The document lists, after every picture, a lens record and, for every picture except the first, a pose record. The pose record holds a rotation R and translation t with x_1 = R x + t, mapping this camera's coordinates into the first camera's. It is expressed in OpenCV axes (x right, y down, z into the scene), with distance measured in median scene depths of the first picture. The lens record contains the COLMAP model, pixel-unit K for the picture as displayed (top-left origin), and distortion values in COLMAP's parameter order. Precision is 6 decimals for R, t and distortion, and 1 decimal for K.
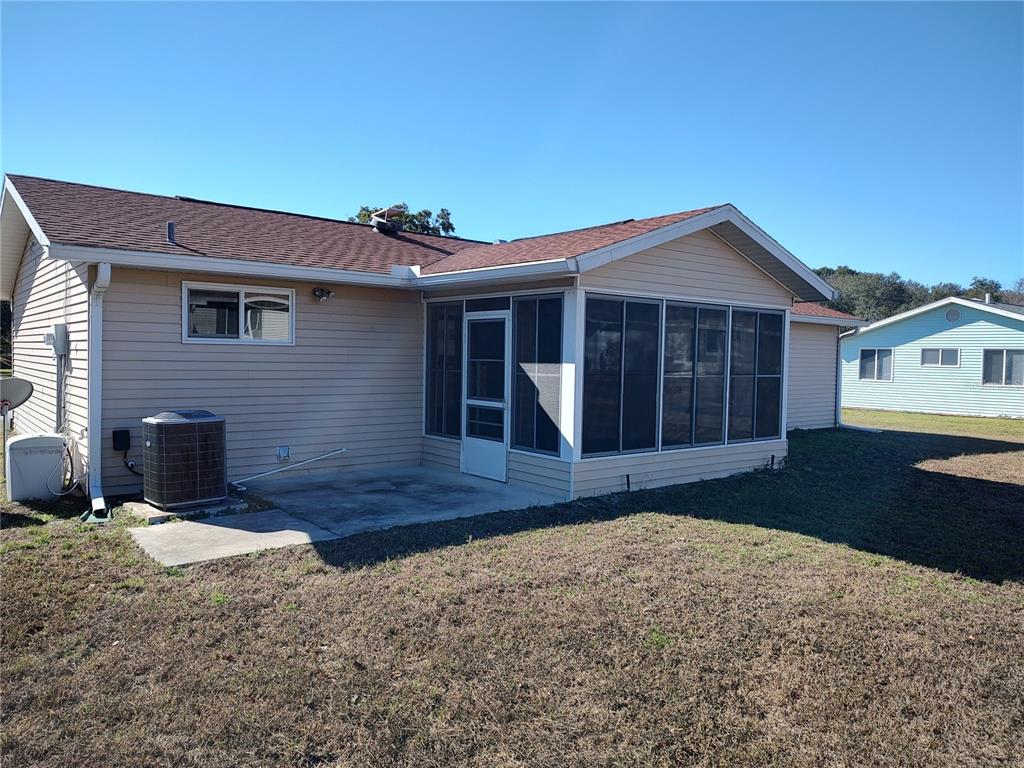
lens RADIAL K [[727.7, 0, 514.7], [0, 727.7, 382.3], [0, 0, 1]] dist [-0.000086, -0.000344]
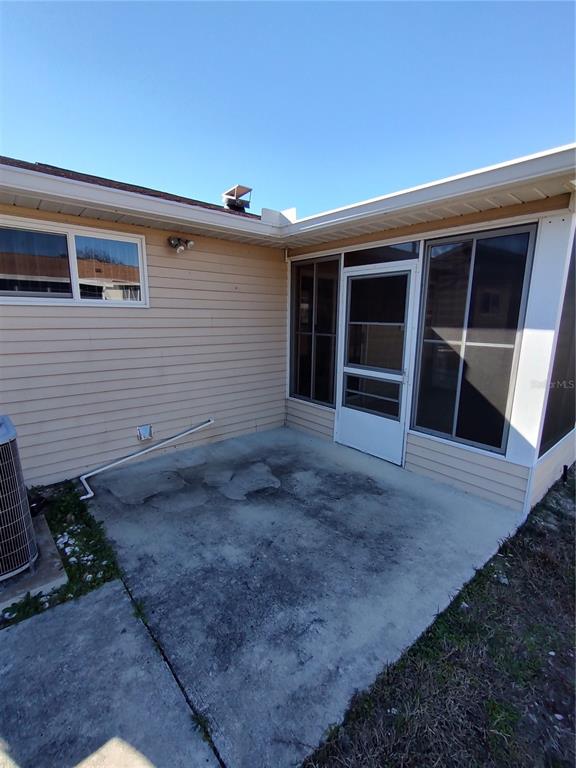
lens RADIAL K [[348.0, 0, 287.0], [0, 348.0, 388.1], [0, 0, 1]] dist [-0.005981, 0.001886]
pose [[0.999912, -0.008460, 0.010173, -0.149069], [0.006650, 0.986037, 0.166394, -0.024535], [-0.011438, -0.166312, 0.986007, 0.589993]]
